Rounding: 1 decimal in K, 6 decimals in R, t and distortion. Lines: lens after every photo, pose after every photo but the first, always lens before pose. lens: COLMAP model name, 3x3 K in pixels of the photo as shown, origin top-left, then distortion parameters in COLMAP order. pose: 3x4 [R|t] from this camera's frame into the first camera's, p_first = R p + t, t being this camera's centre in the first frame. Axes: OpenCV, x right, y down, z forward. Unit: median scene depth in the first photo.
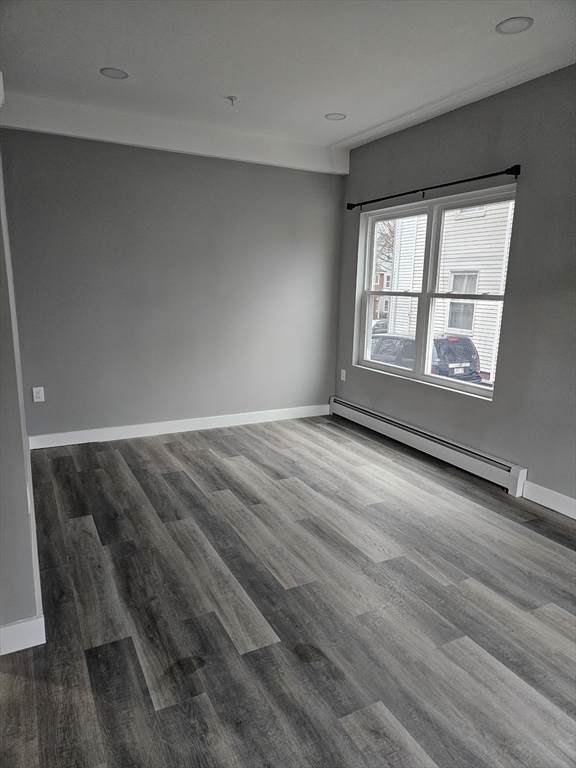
lens RADIAL K [[518.0, 0, 287.9], [0, 518.0, 384.3], [0, 0, 1]] dist [0.038569, -0.013104]
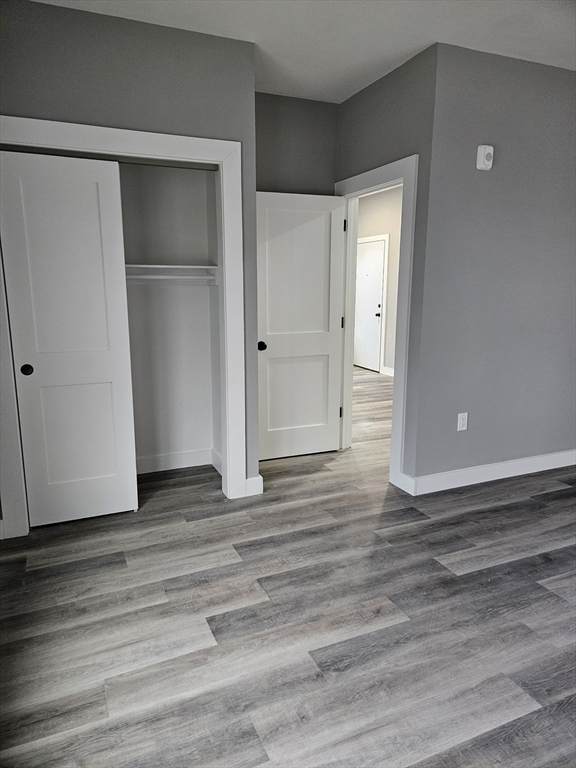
lens RADIAL K [[518.0, 0, 288.0], [0, 518.0, 385.2], [0, 0, 1]] dist [0.038569, -0.013104]
pose [[-0.058717, 0.176992, -0.982459, 1.089514], [-0.187174, 0.964751, 0.184988, -0.088379], [0.980570, 0.194753, -0.023519, 0.528675]]
